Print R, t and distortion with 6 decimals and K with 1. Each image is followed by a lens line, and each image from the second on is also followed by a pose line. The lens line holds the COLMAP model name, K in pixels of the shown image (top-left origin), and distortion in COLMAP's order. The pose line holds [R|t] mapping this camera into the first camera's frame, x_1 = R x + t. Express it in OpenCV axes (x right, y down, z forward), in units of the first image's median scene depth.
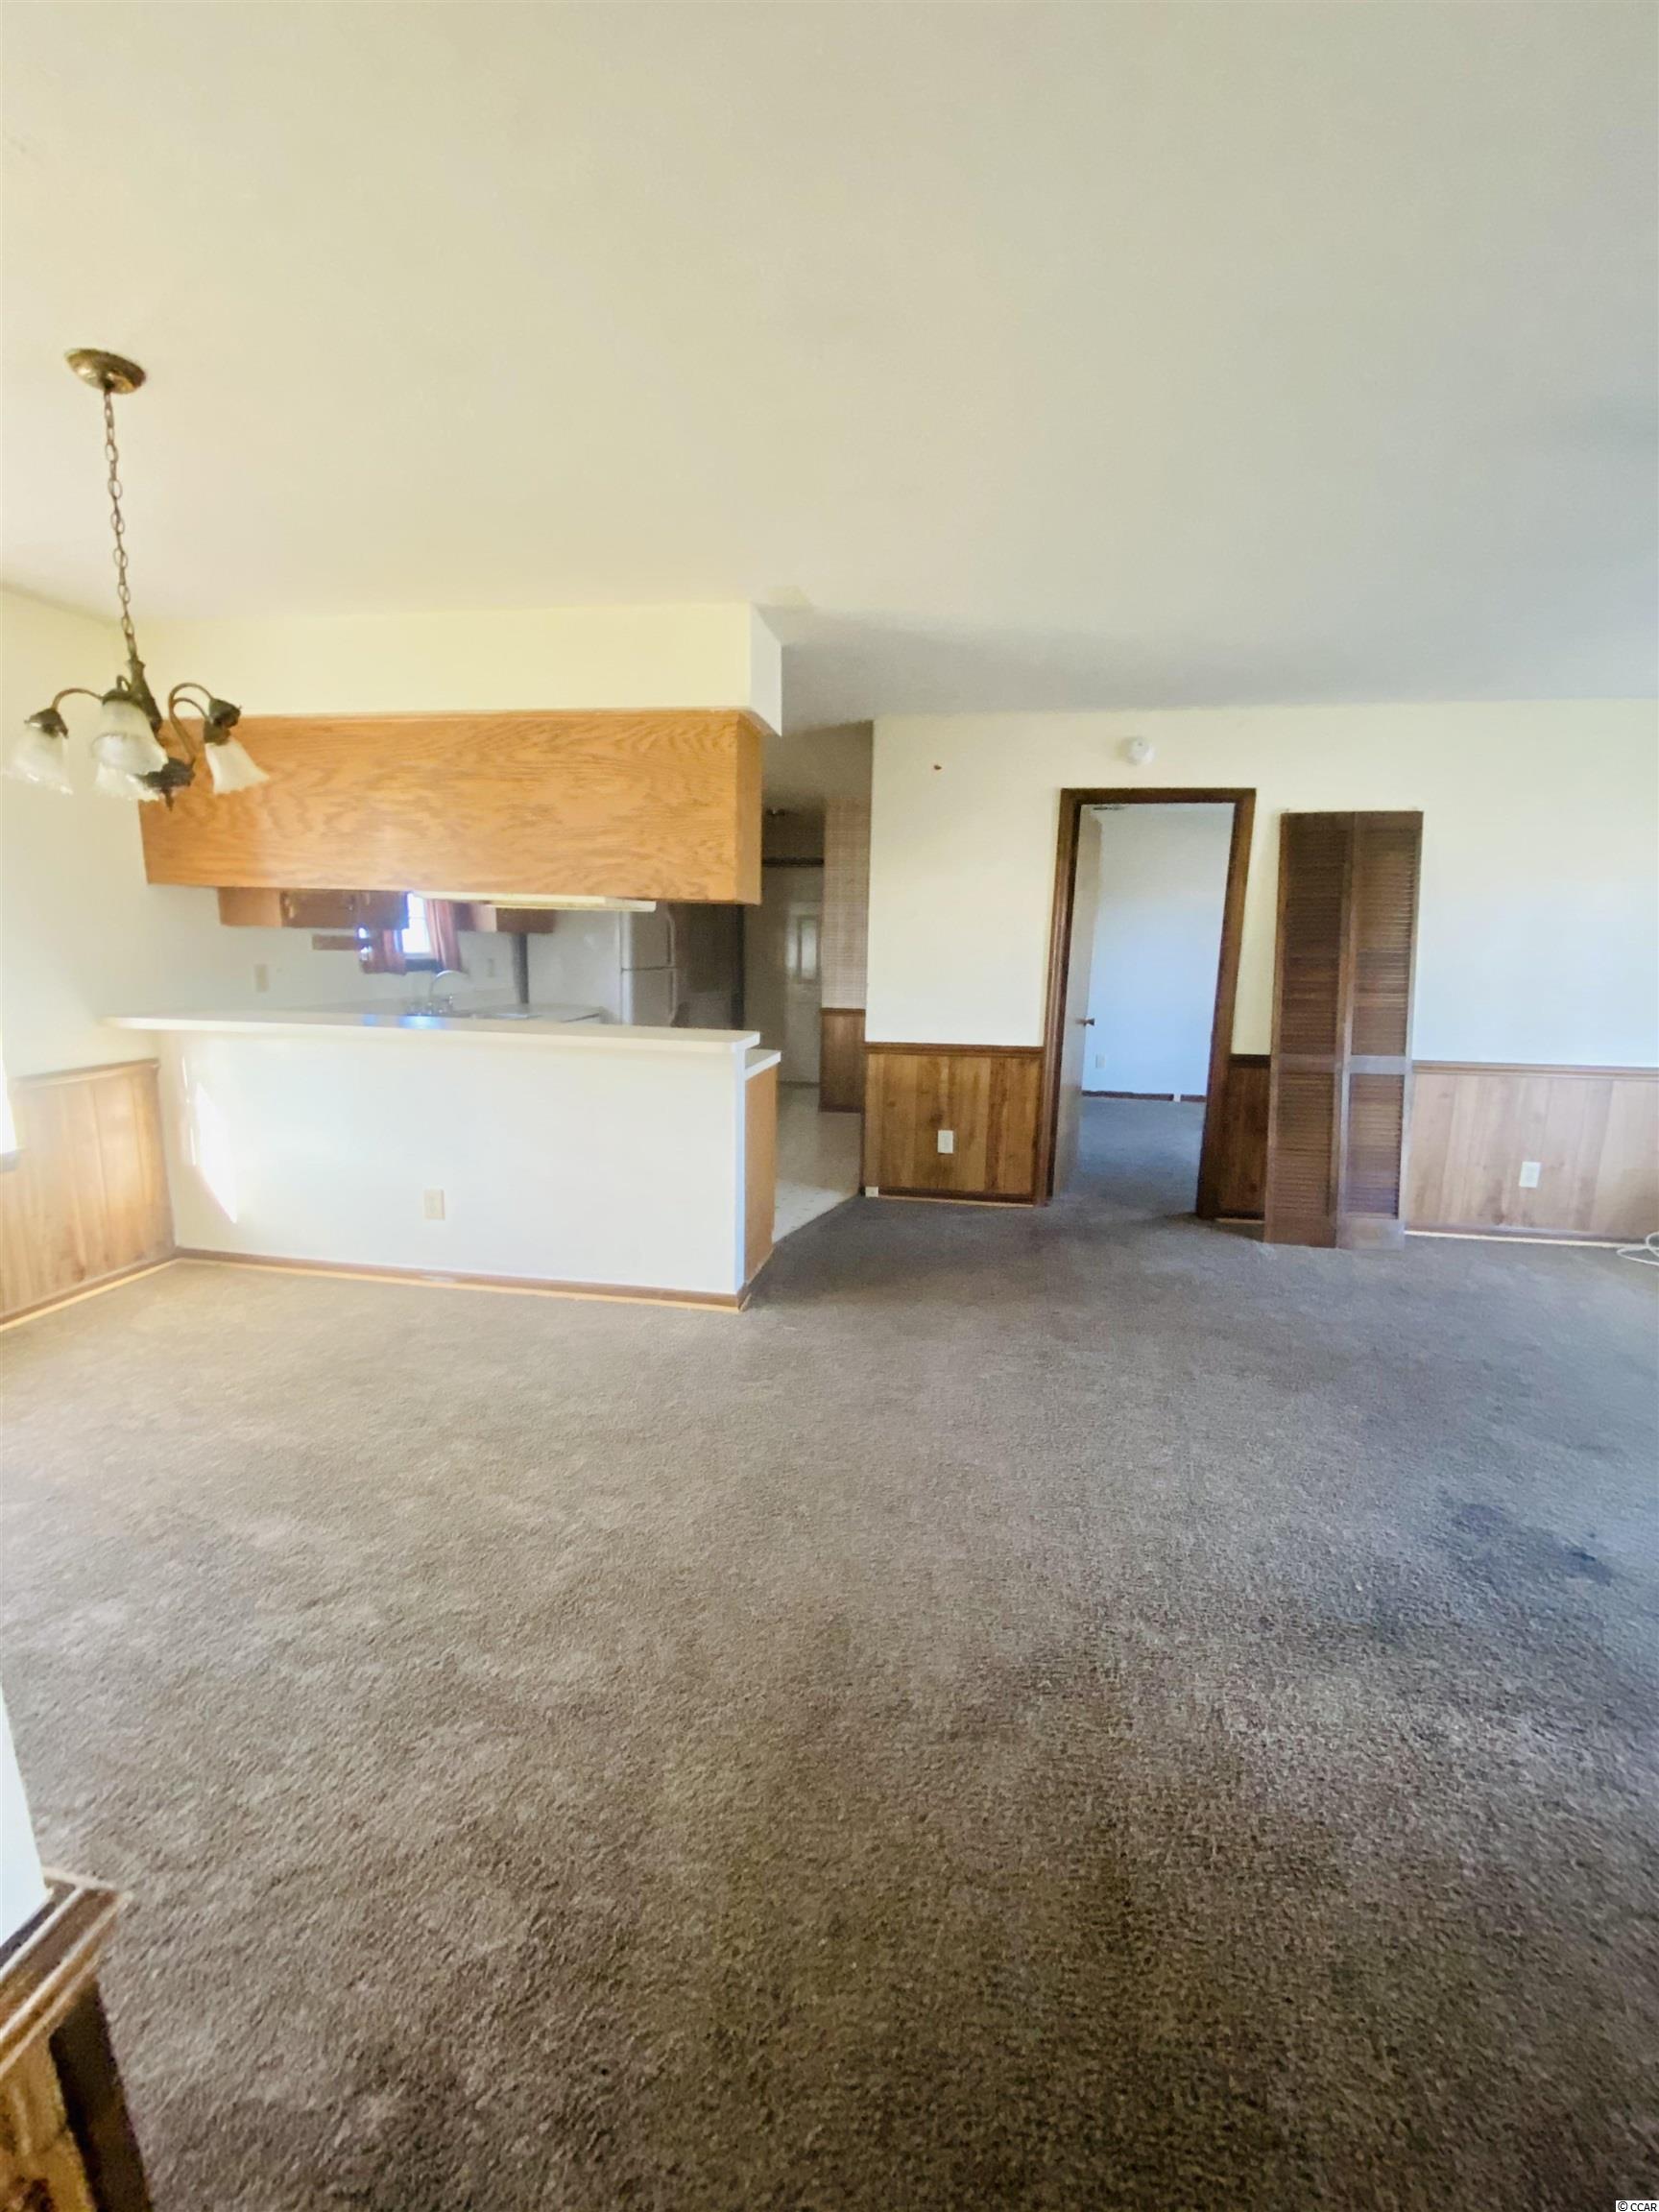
lens RADIAL K [[892.3, 0, 829.5], [0, 892.3, 1106.0], [0, 0, 1]] dist [0.026450, -0.026637]
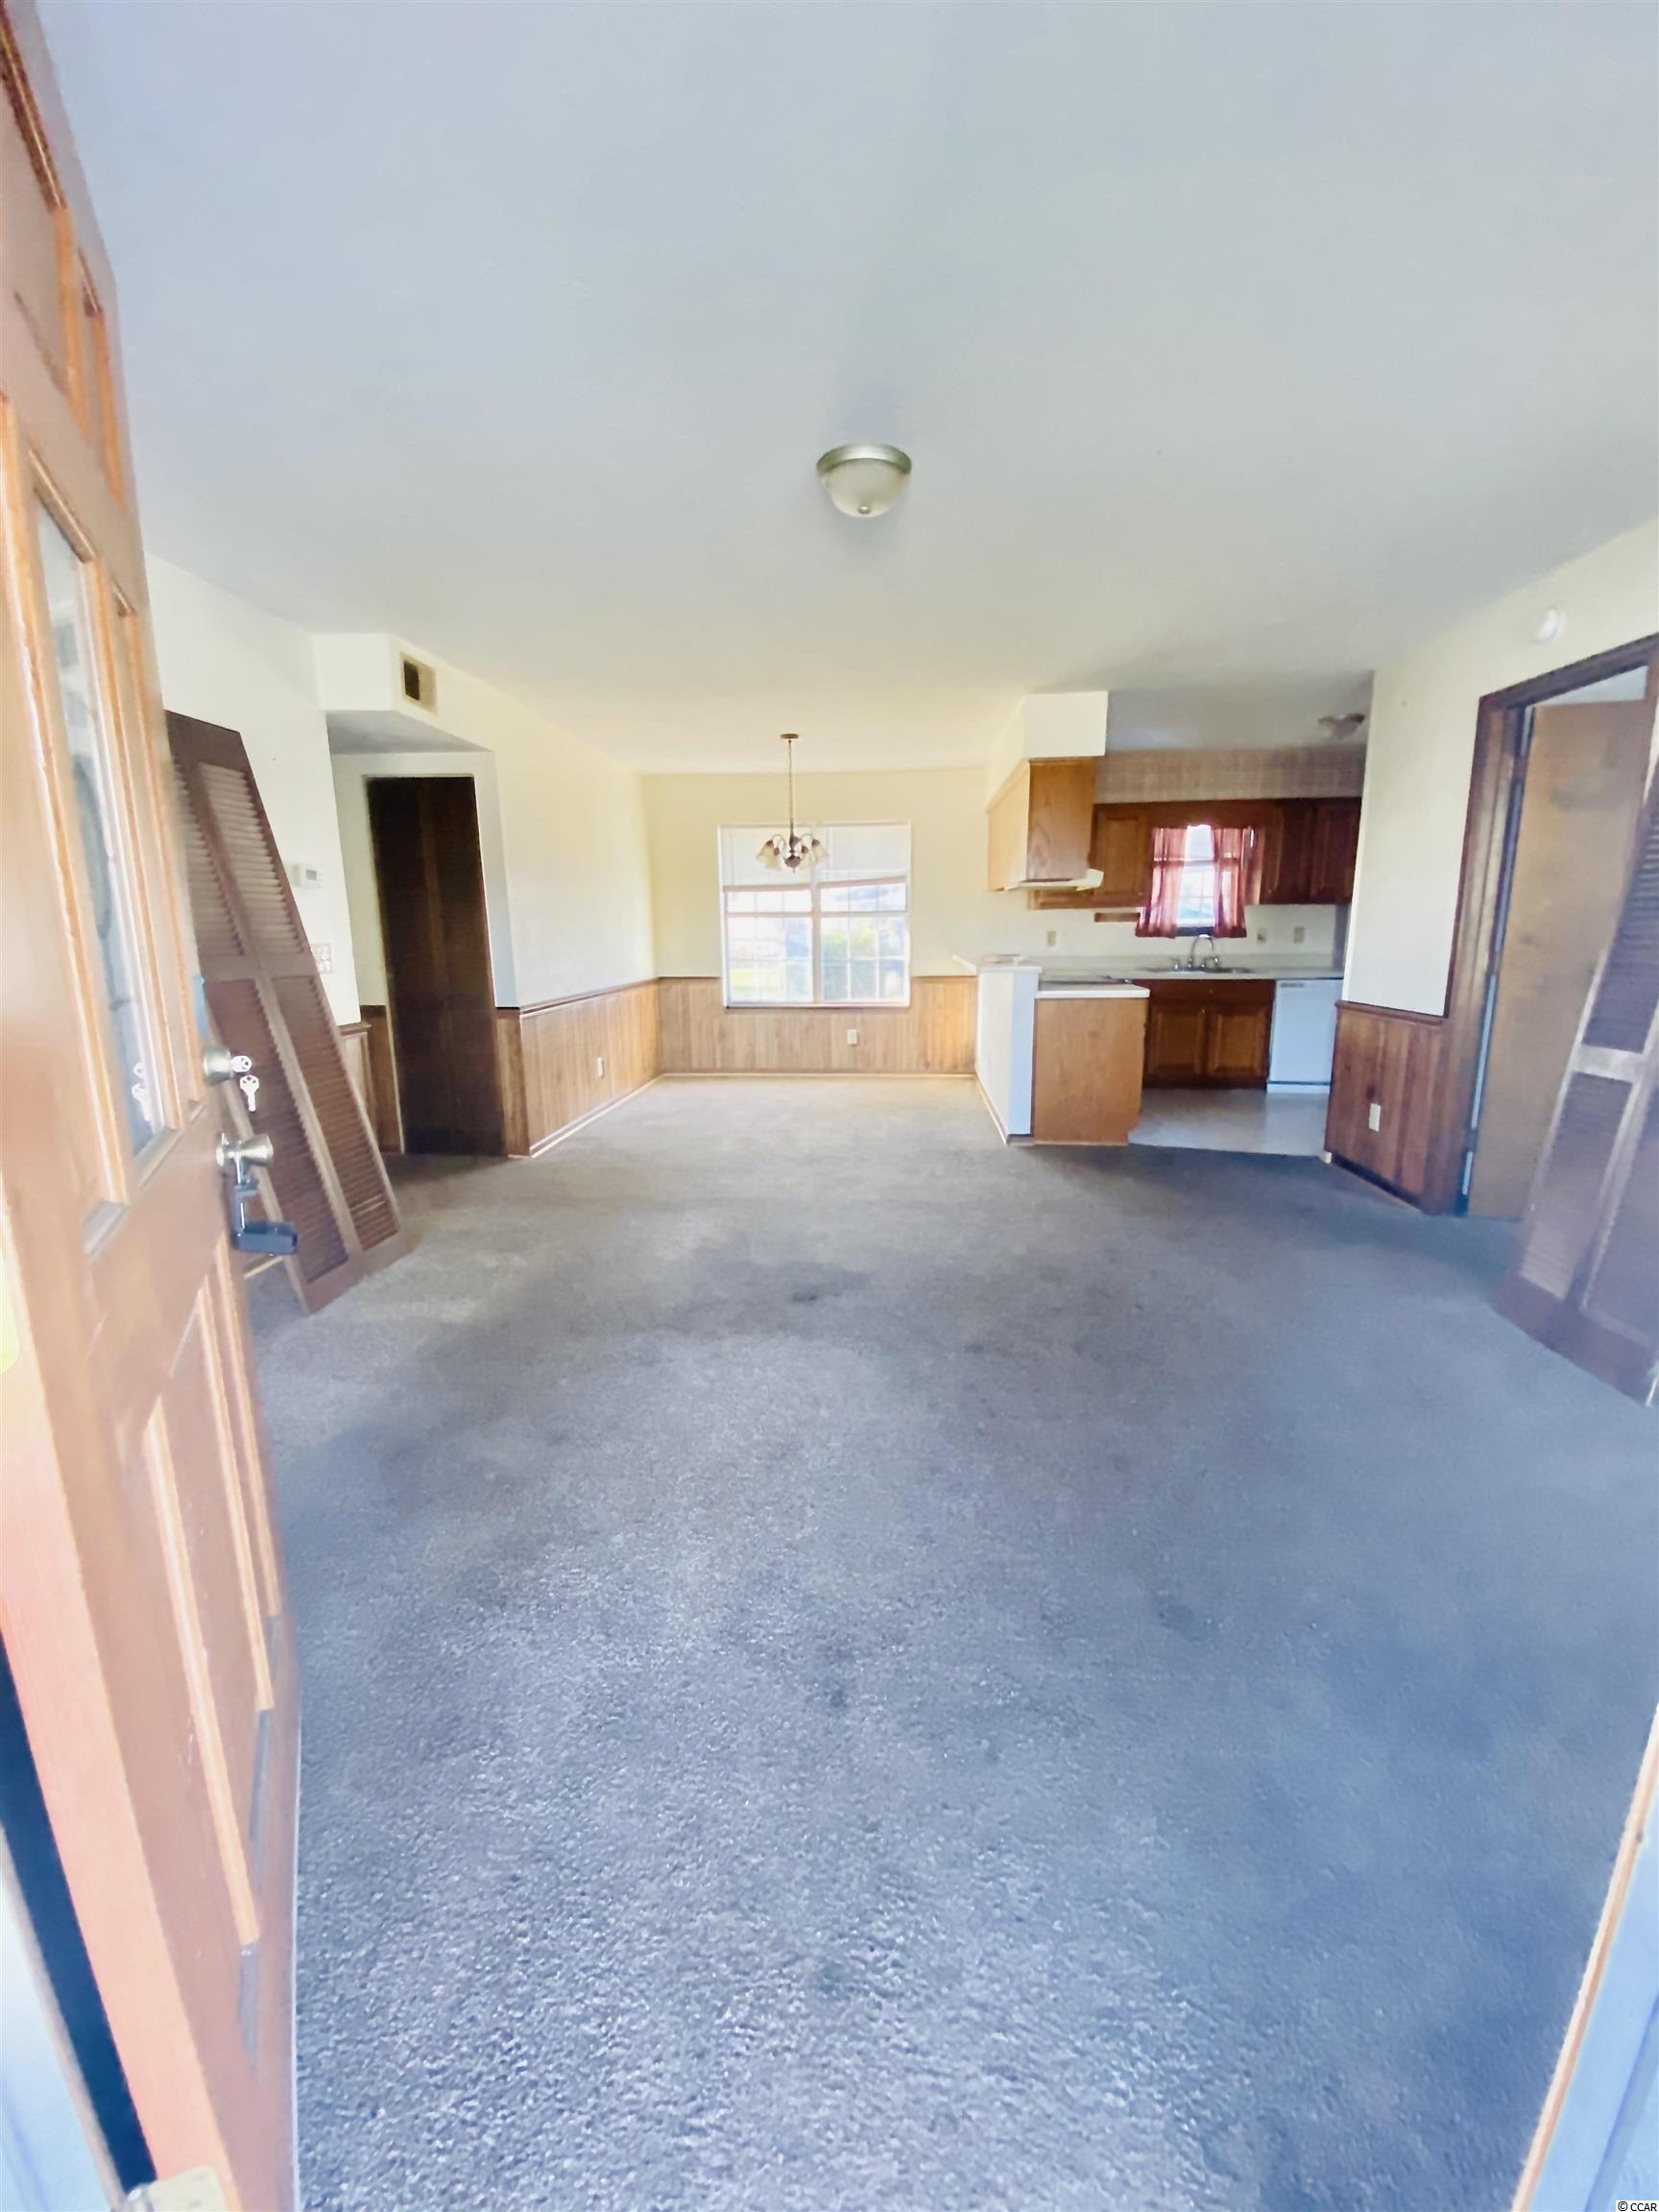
lens RADIAL K [[892.3, 0, 829.5], [0, 892.3, 1106.0], [0, 0, 1]] dist [0.026450, -0.026637]
pose [[0.097779, 0.174948, -0.979711, 1.312798], [-0.161812, 0.974123, 0.157800, -0.031627], [0.981965, 0.143100, 0.123557, 0.461899]]
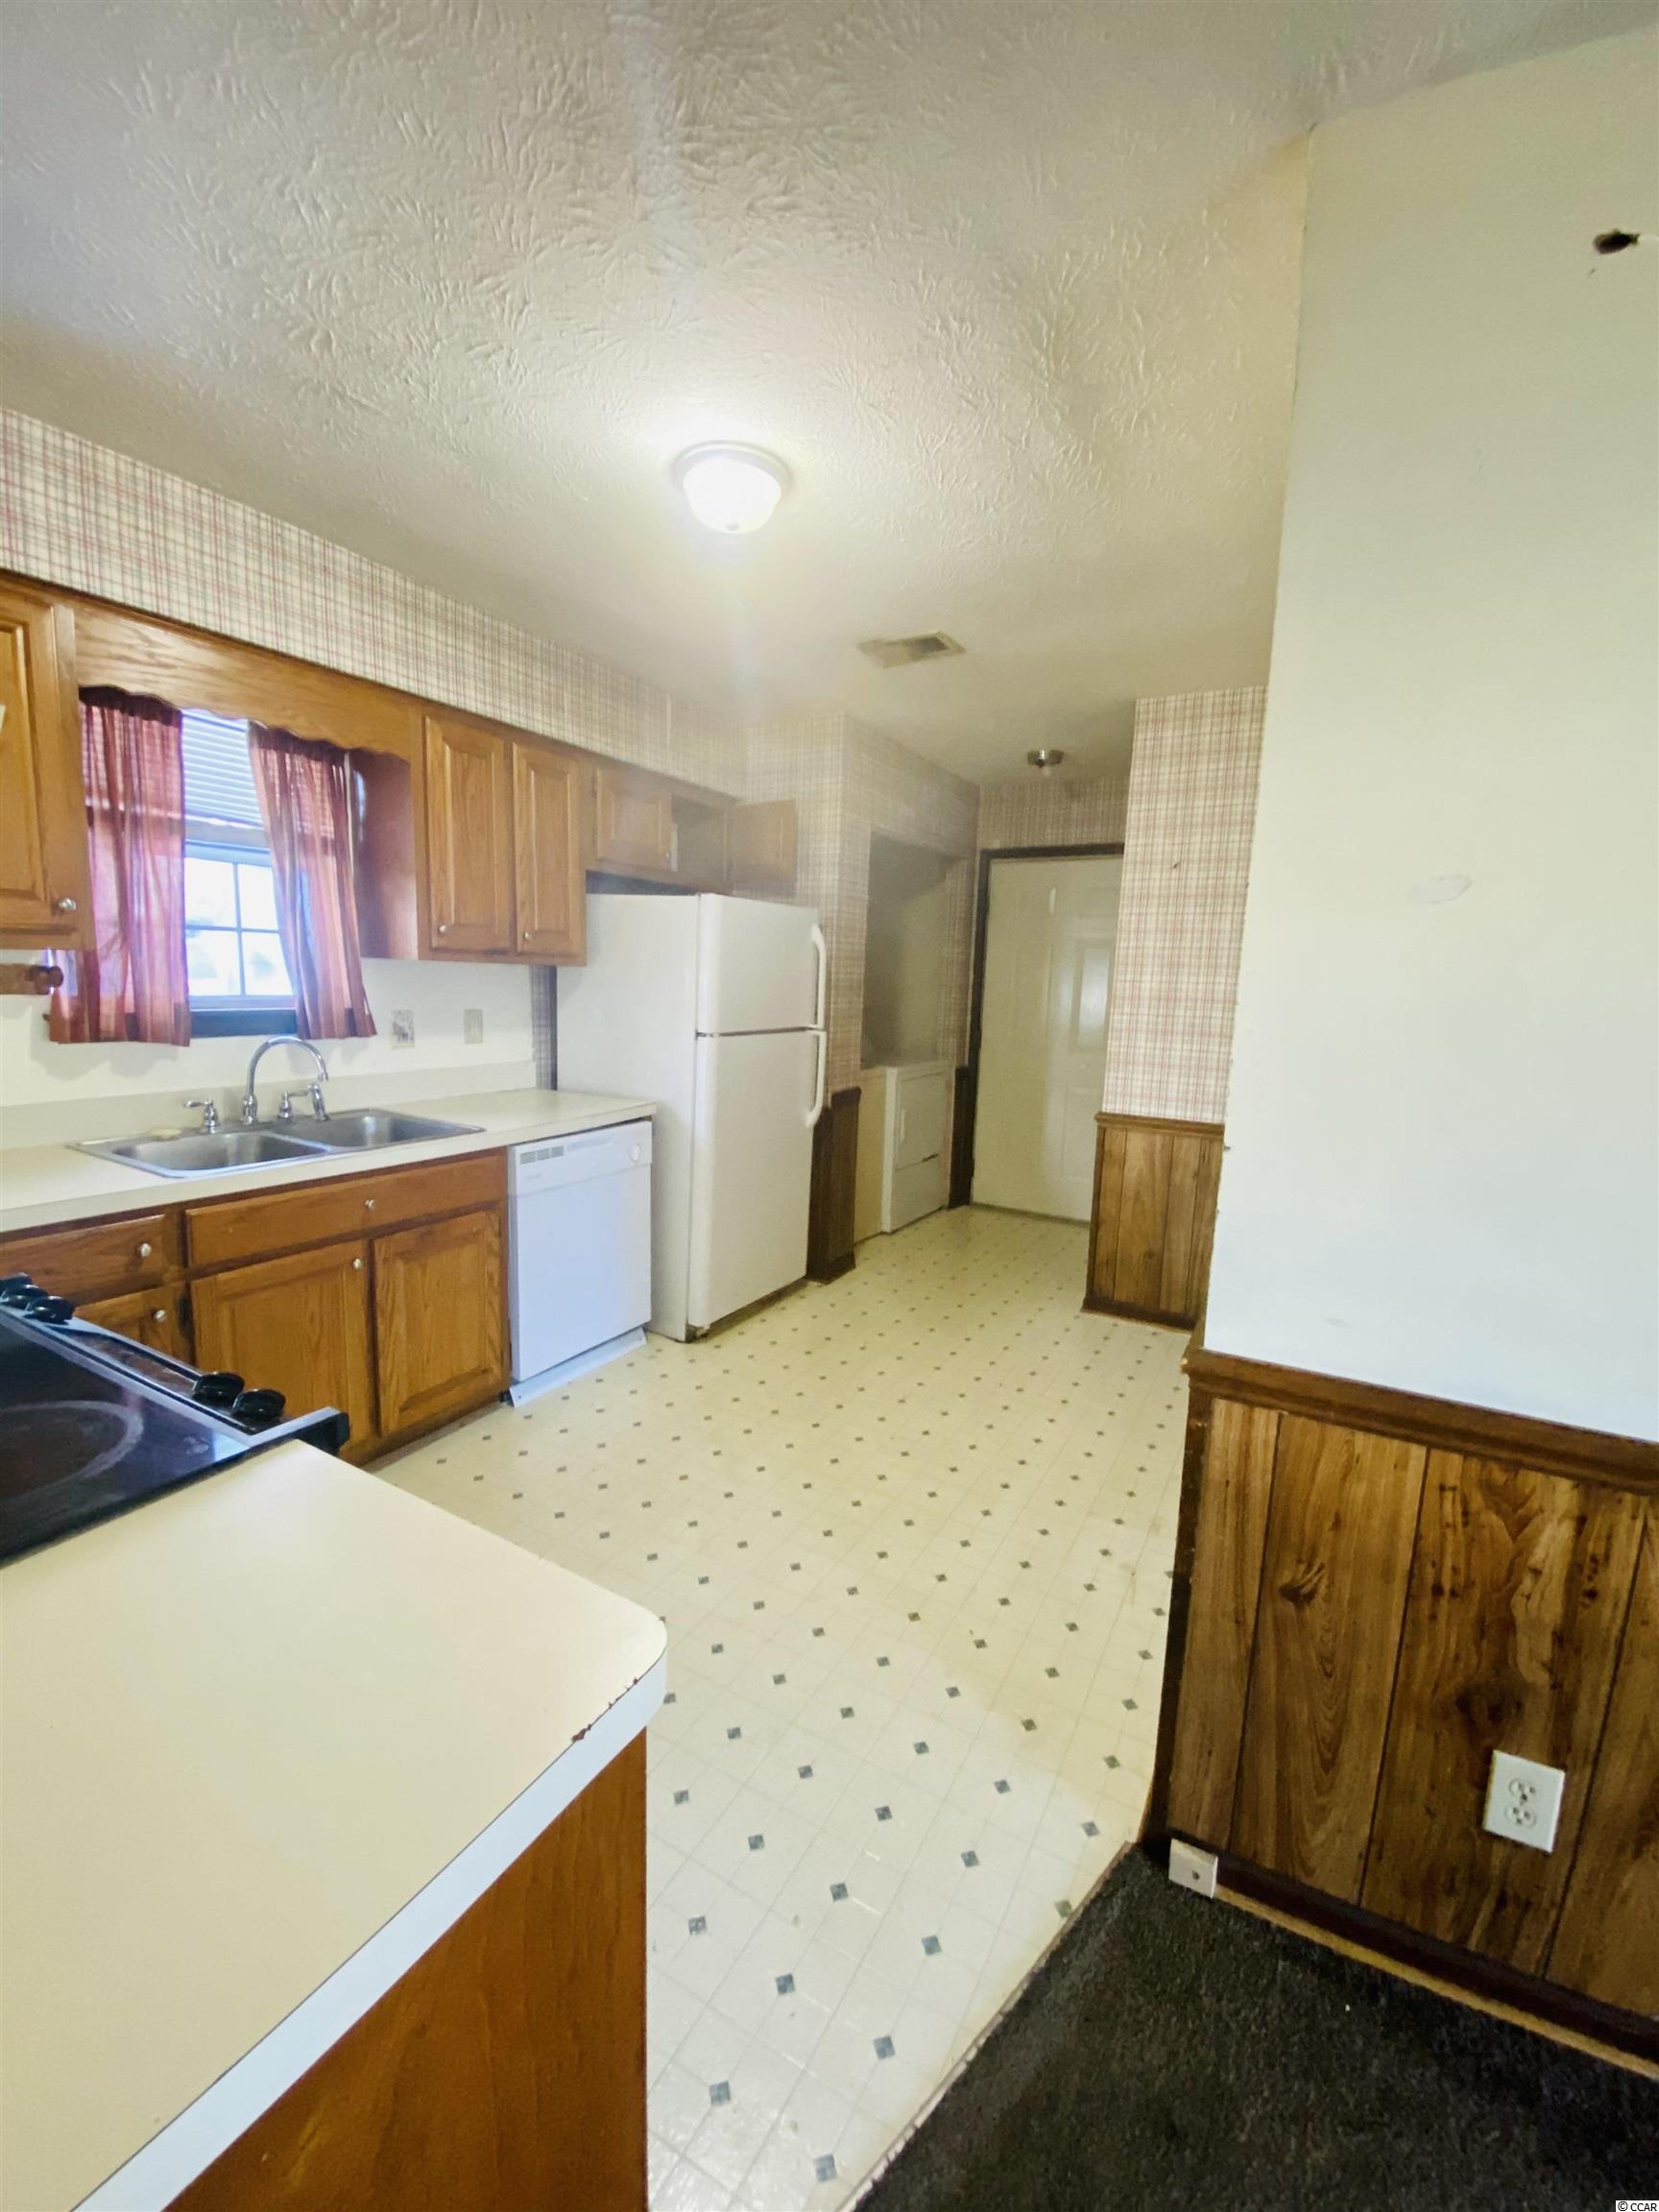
lens RADIAL K [[892.3, 0, 829.5], [0, 892.3, 1106.0], [0, 0, 1]] dist [0.026450, -0.026637]
pose [[0.942942, 0.057486, -0.327958, 0.025018], [-0.072319, 0.996829, -0.033204, -0.174553], [0.325009, 0.055027, 0.944109, 0.937487]]
